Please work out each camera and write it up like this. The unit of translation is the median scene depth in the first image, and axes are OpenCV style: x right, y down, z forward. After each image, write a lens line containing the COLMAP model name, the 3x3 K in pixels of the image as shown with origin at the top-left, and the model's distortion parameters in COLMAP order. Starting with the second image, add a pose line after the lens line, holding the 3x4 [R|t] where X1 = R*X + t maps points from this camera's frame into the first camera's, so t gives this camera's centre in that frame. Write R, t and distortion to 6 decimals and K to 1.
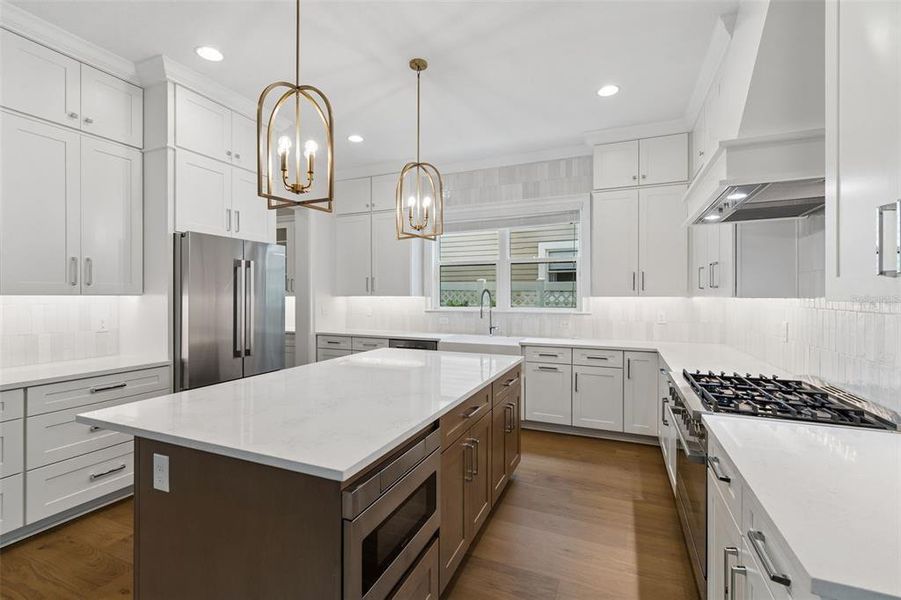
lens RADIAL K [[426.9, 0, 449.3], [0, 426.9, 298.6], [0, 0, 1]] dist [0.001660, -0.000103]
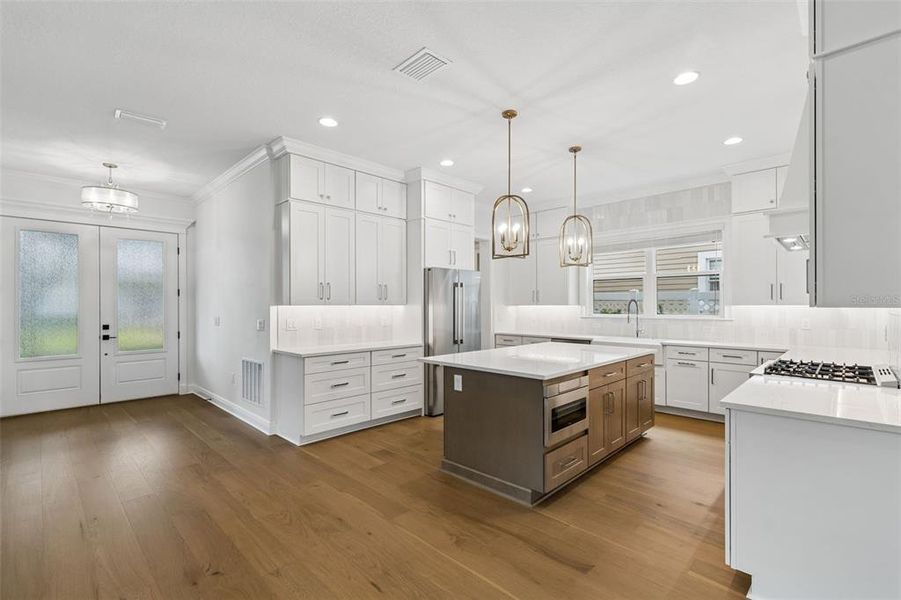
lens RADIAL K [[406.6, 0, 449.1], [0, 406.6, 305.1], [0, 0, 1]] dist [0.003414, -0.000668]
pose [[0.931992, -0.002983, -0.362467, 0.026199], [0.000562, 0.999977, -0.006785, 0.002729], [0.362479, 0.006120, 0.931972, -0.397522]]
